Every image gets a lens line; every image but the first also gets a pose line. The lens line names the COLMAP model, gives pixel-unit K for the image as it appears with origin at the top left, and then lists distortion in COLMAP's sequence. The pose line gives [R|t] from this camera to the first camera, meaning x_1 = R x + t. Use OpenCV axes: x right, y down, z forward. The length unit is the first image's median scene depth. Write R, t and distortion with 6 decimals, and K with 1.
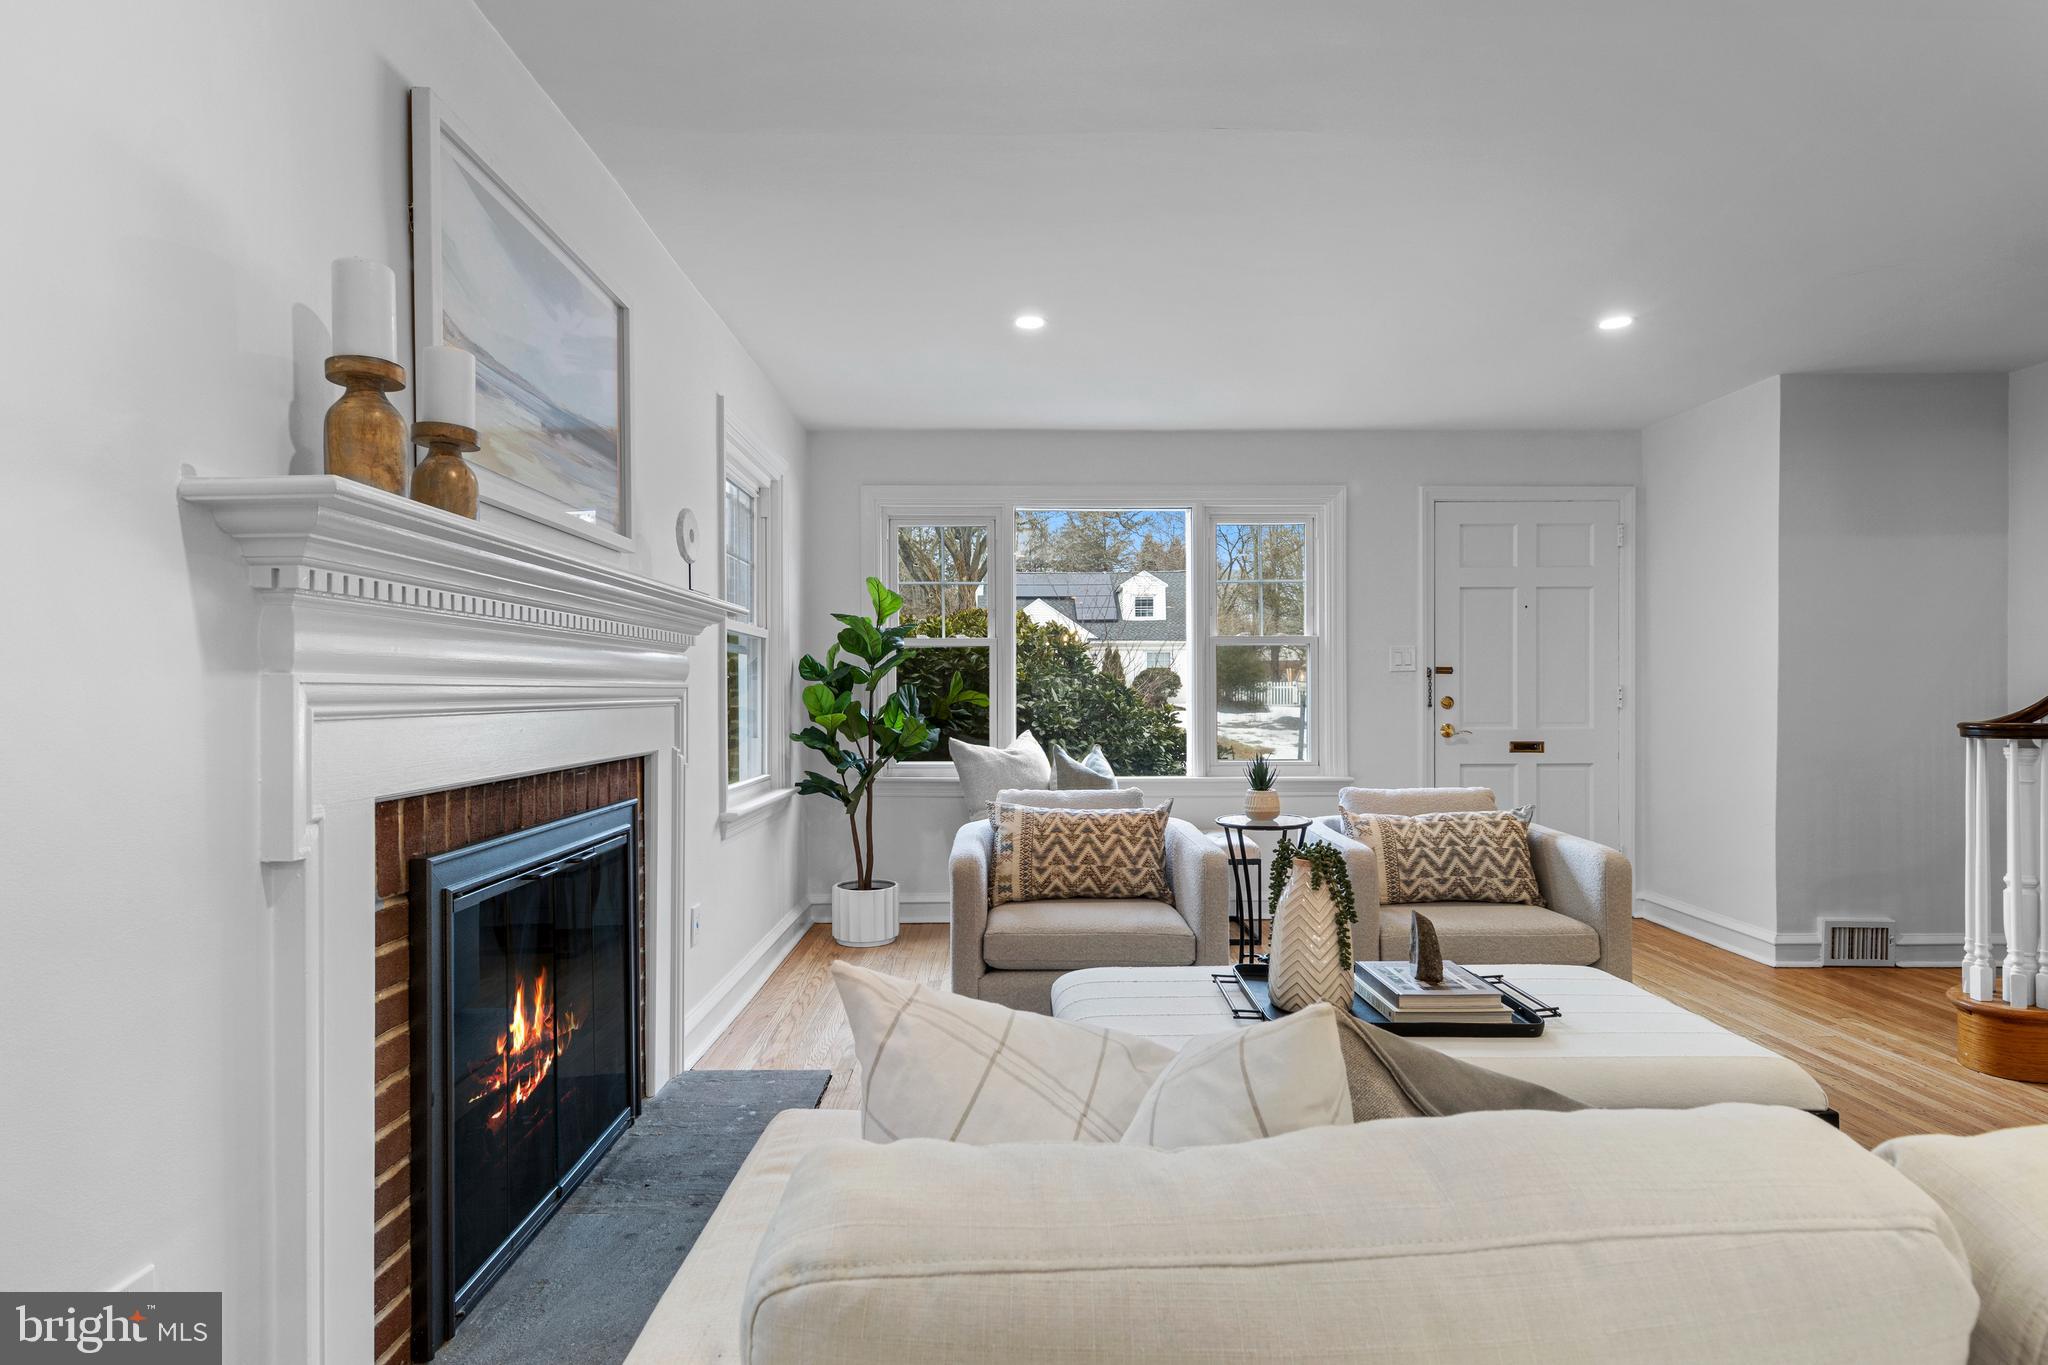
lens RADIAL K [[1045.0, 0, 1025.8], [0, 1045.0, 693.9], [0, 0, 1]] dist [0.014135, -0.004346]
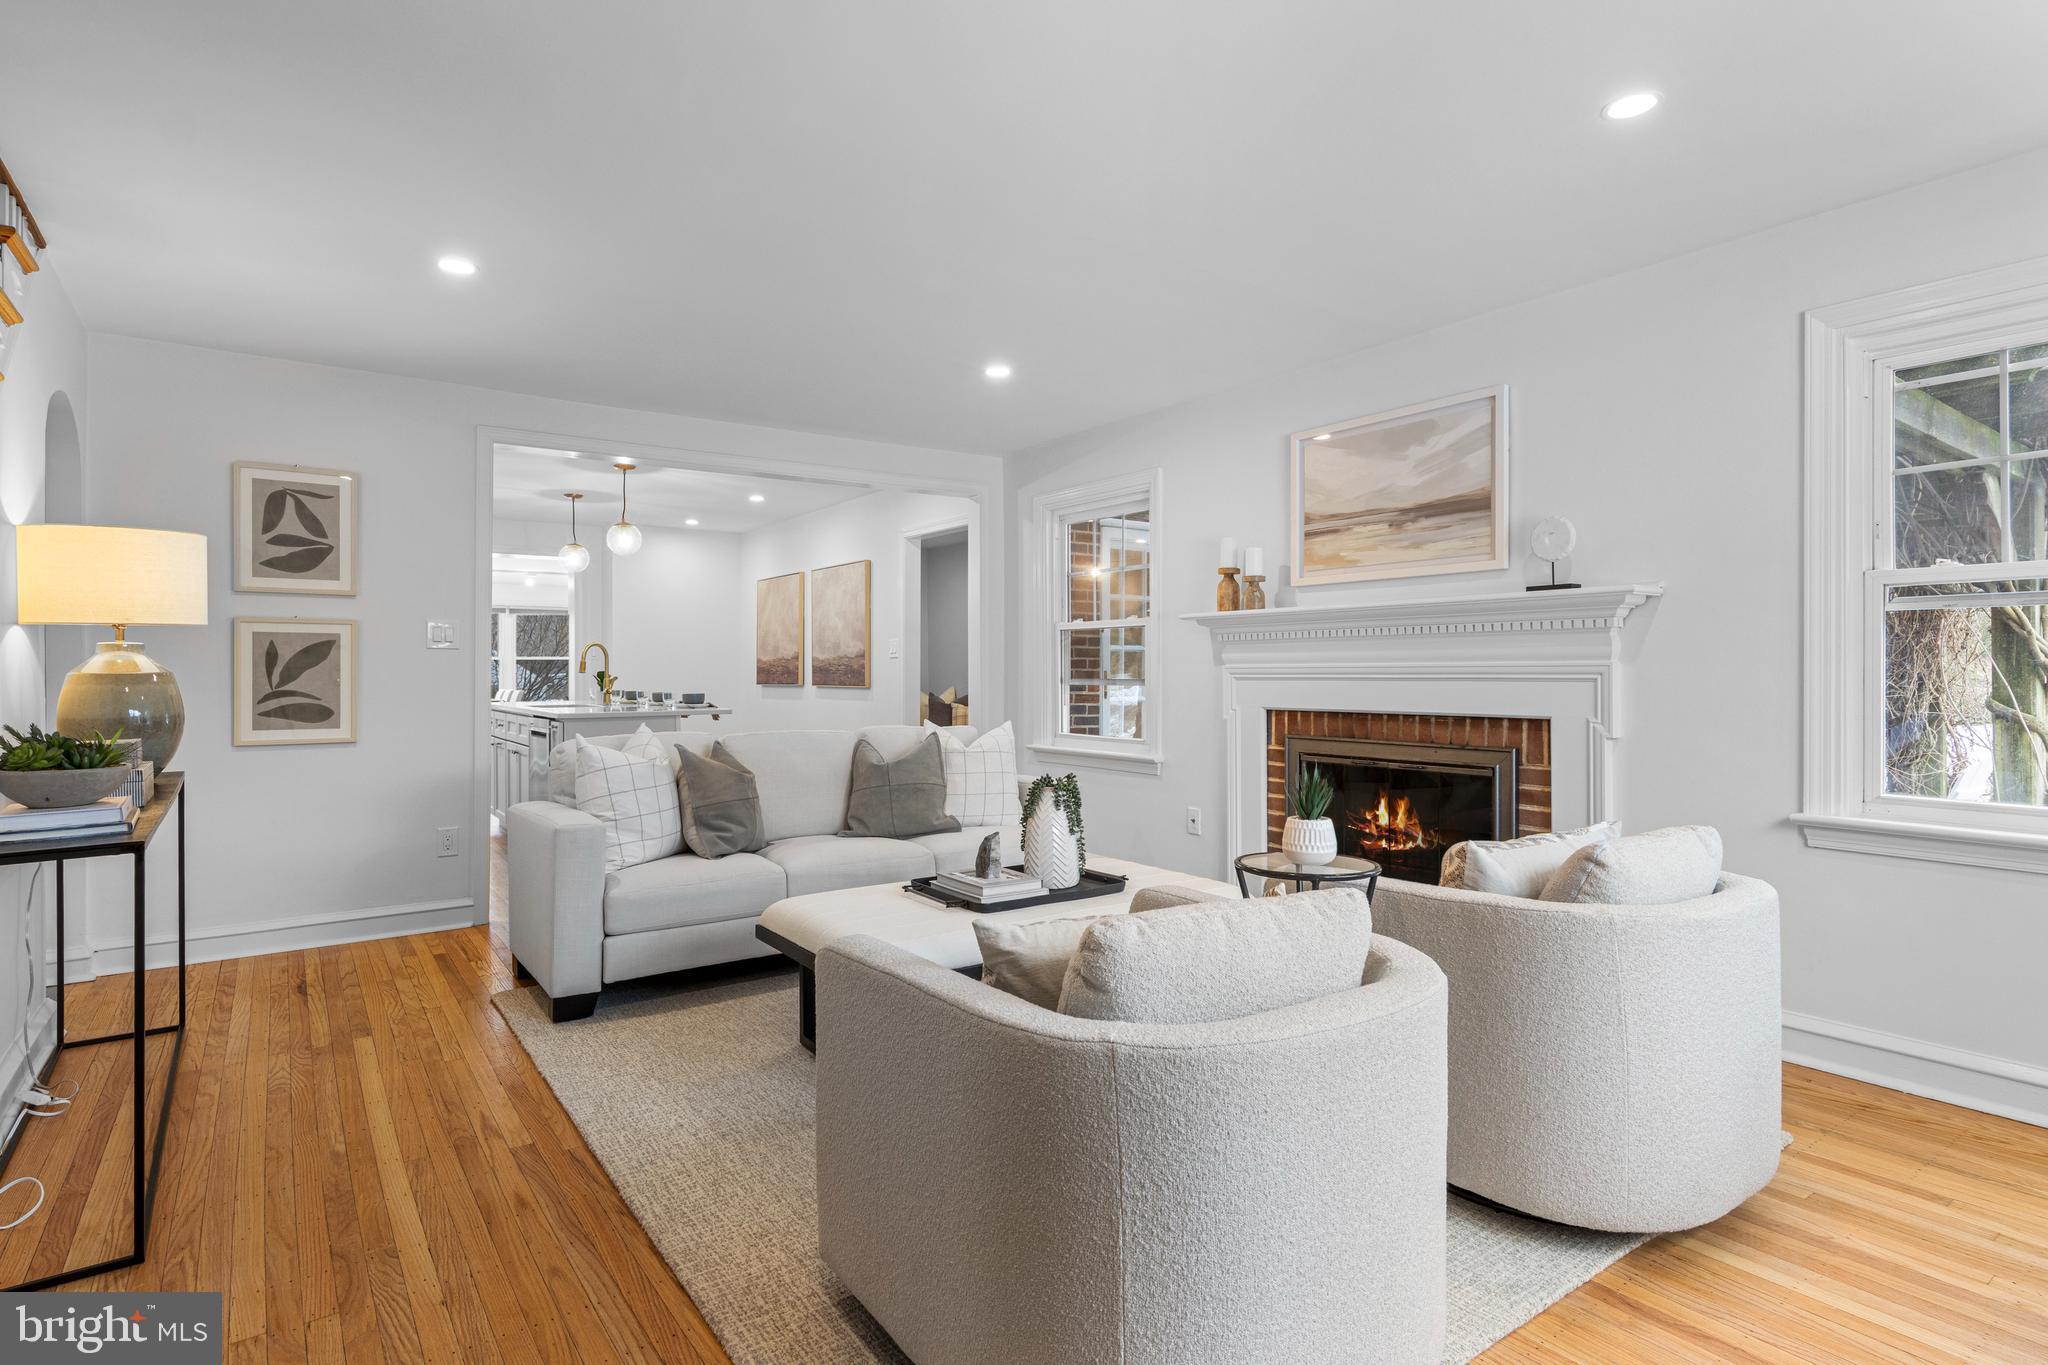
lens RADIAL K [[1045.0, 0, 1023.0], [0, 1045.0, 673.9], [0, 0, 1]] dist [0.014135, -0.004346]
pose [[-0.827182, 0.002923, -0.561927, 1.098979], [0.001220, 0.999993, 0.003406, -0.003222], [0.561933, 0.002131, -0.827180, 2.117063]]
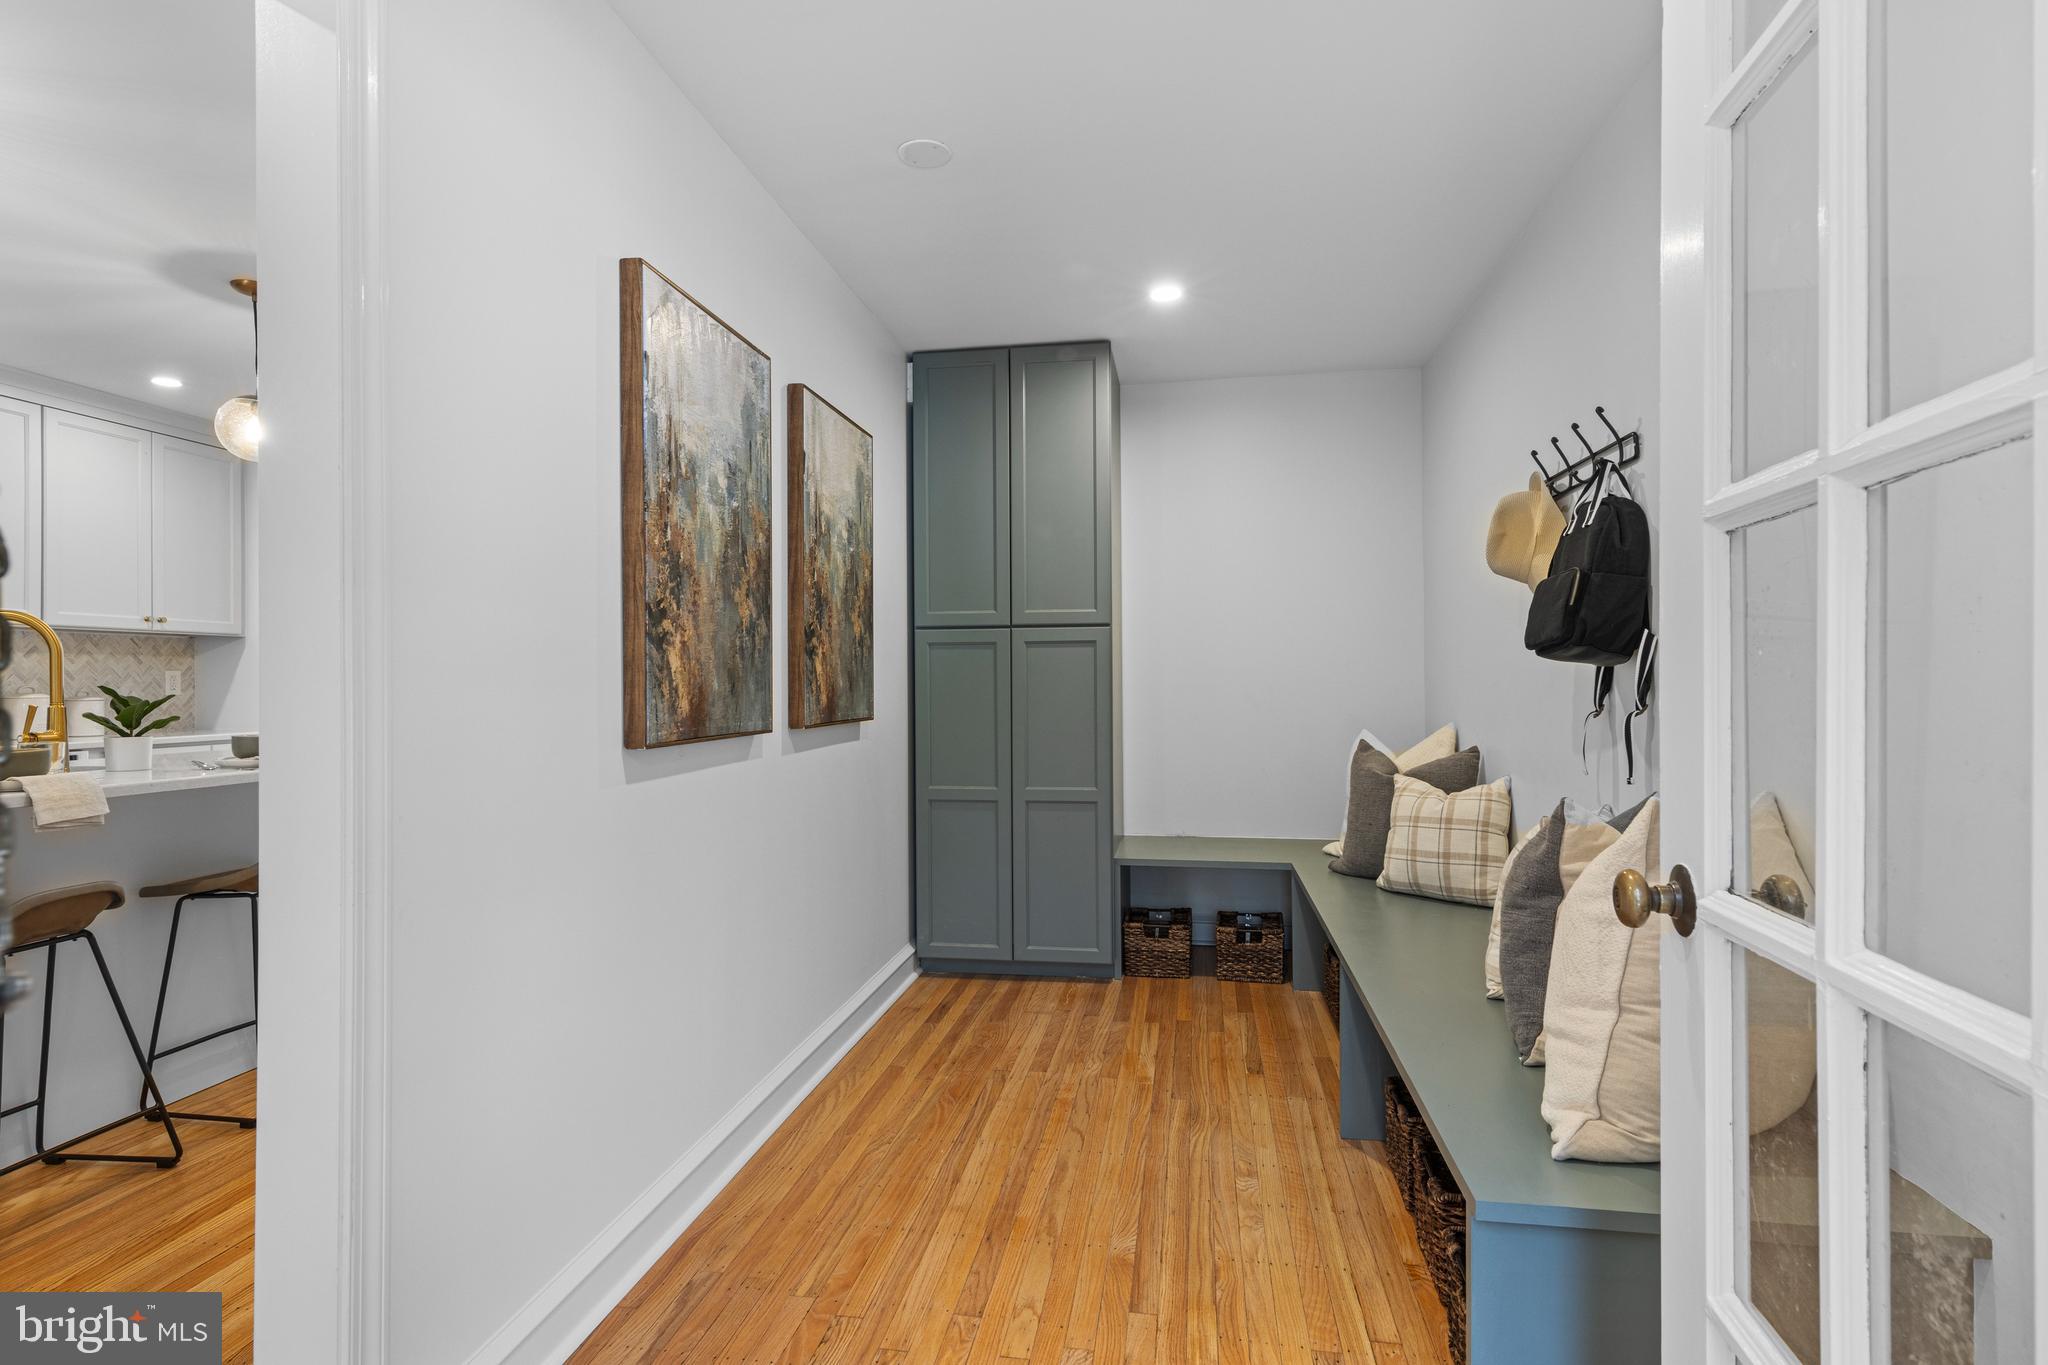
lens RADIAL K [[1045.0, 0, 1031.8], [0, 1045.0, 675.4], [0, 0, 1]] dist [0.014135, -0.004346]
pose [[-0.985059, 0.005246, 0.172137, -0.891203], [0.004608, 0.999981, -0.004110, -0.005029], [-0.172155, -0.003255, -0.985065, -0.149873]]
